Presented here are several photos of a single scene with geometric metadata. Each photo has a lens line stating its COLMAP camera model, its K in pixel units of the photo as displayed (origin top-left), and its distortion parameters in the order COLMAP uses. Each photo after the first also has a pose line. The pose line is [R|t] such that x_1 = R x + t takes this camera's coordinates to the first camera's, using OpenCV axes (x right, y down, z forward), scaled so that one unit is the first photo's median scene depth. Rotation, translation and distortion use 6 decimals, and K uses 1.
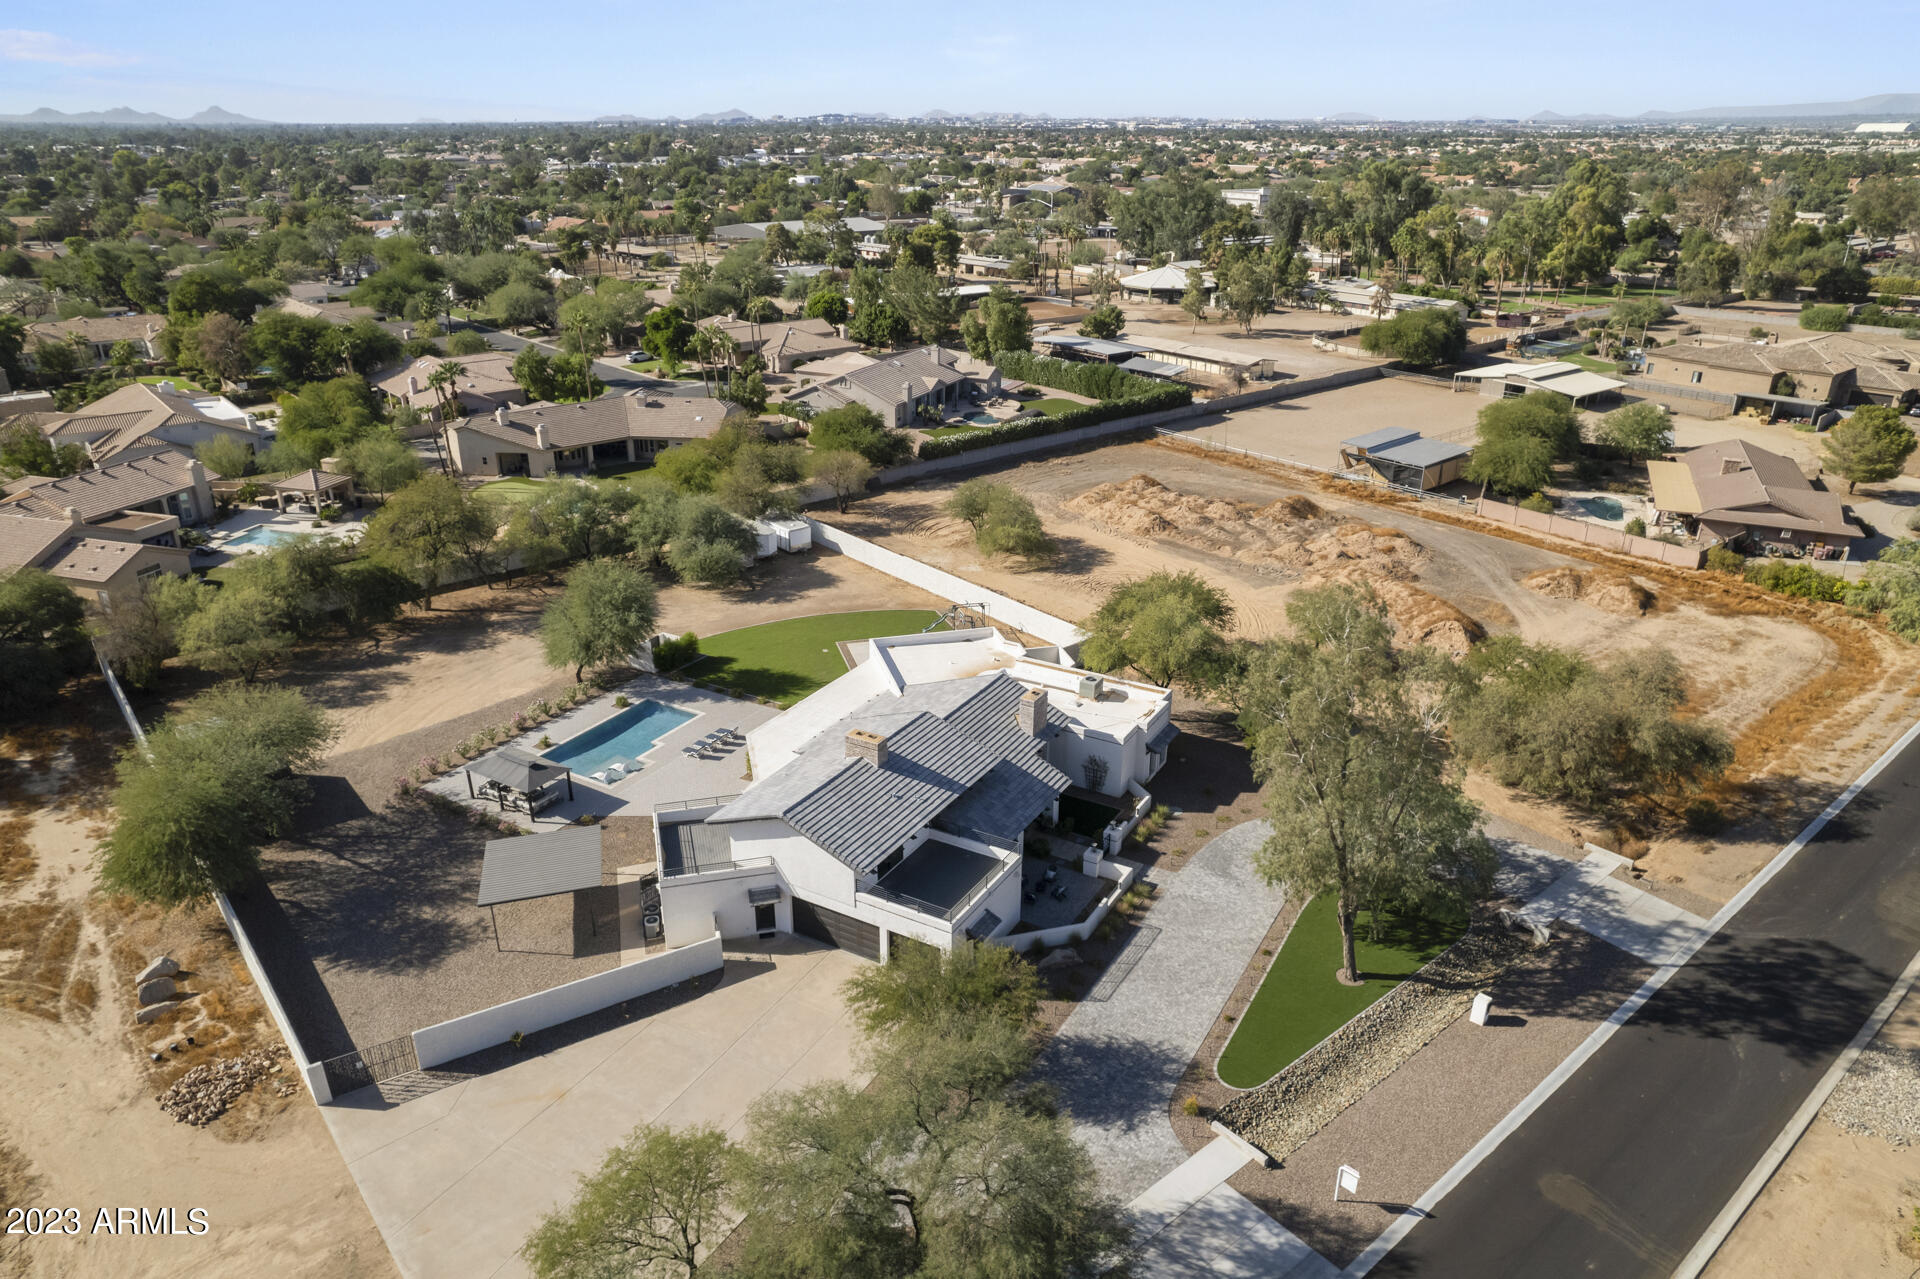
lens RADIAL K [[1267.3, 0, 968.1], [0, 1267.3, 639.0], [0, 0, 1]] dist [-0.078159, 0.067868]
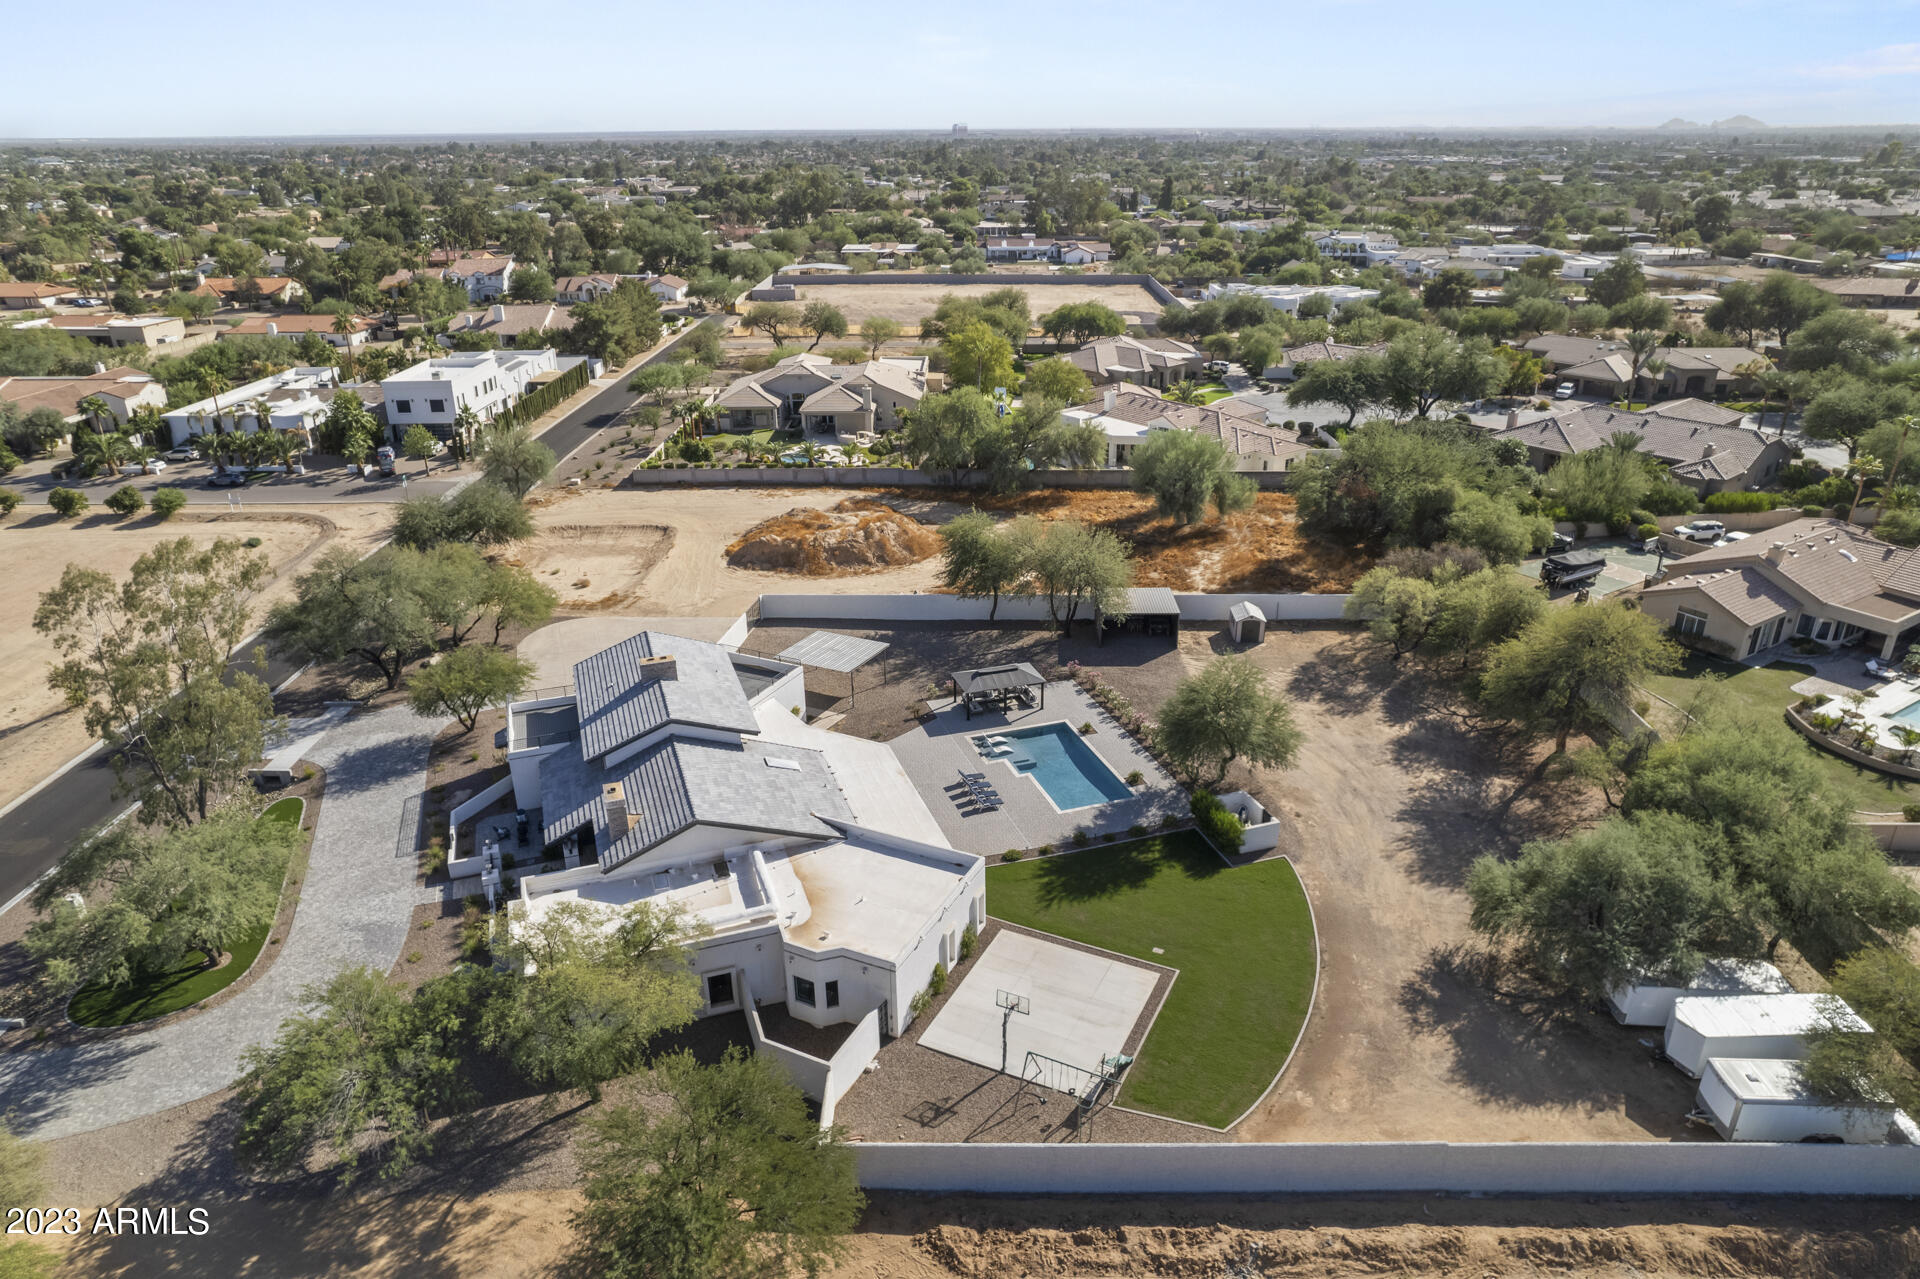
lens RADIAL K [[1239.1, 0, 968.6], [0, 1239.1, 645.1], [0, 0, 1]] dist [-0.079731, 0.071396]
pose [[-0.657798, 0.296532, -0.692366, 0.301363], [-0.284365, 0.753432, 0.592854, -0.405030], [0.697451, 0.586863, -0.411283, 0.993250]]
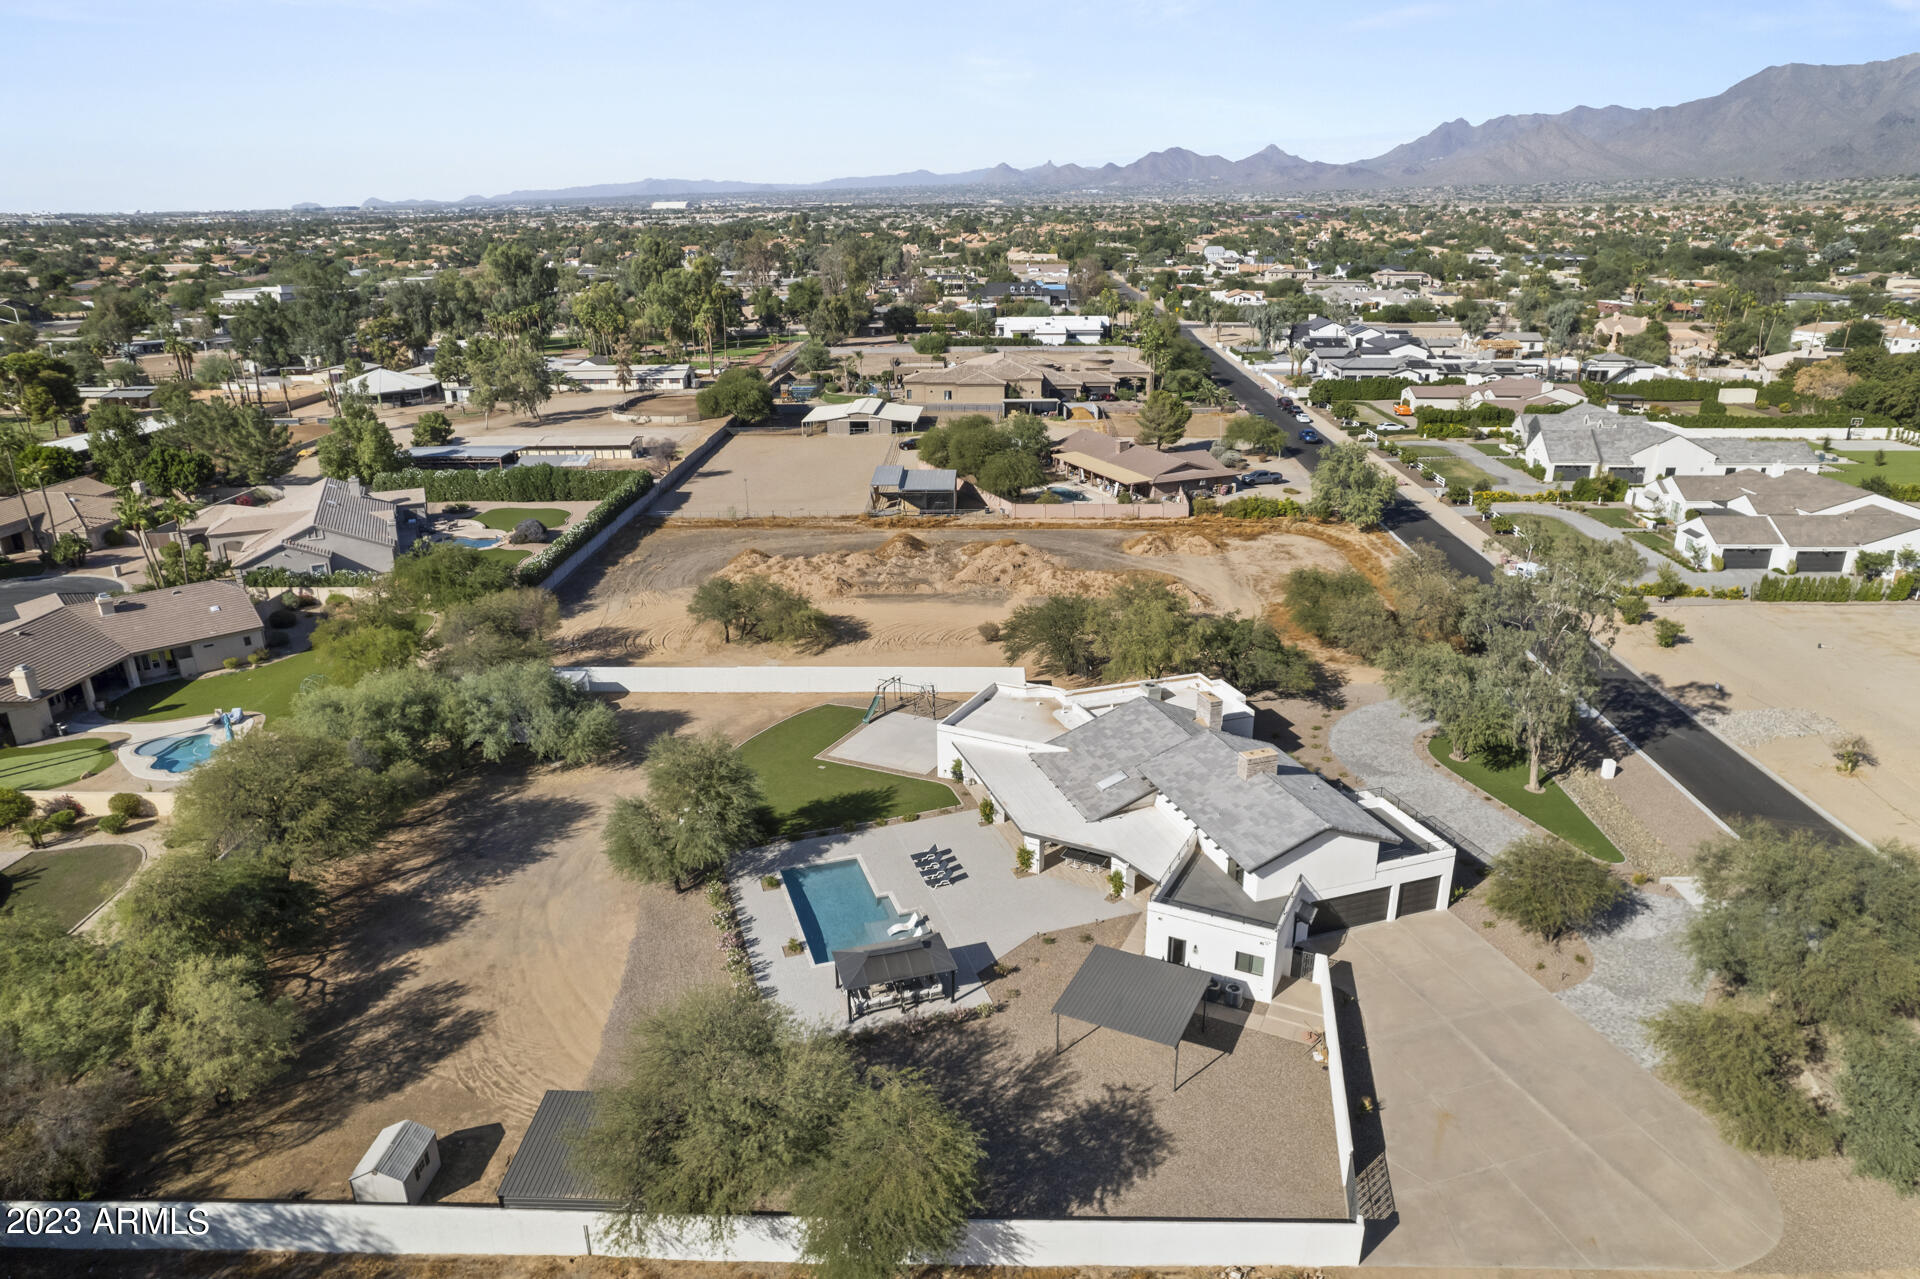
lens RADIAL K [[1239.1, 0, 968.6], [0, 1239.1, 645.1], [0, 0, 1]] dist [-0.079731, 0.071396]
pose [[0.668706, -0.263414, 0.695303, -0.589976], [0.296979, 0.951933, 0.075019, -0.102337], [-0.681642, 0.156325, 0.714791, 0.234313]]
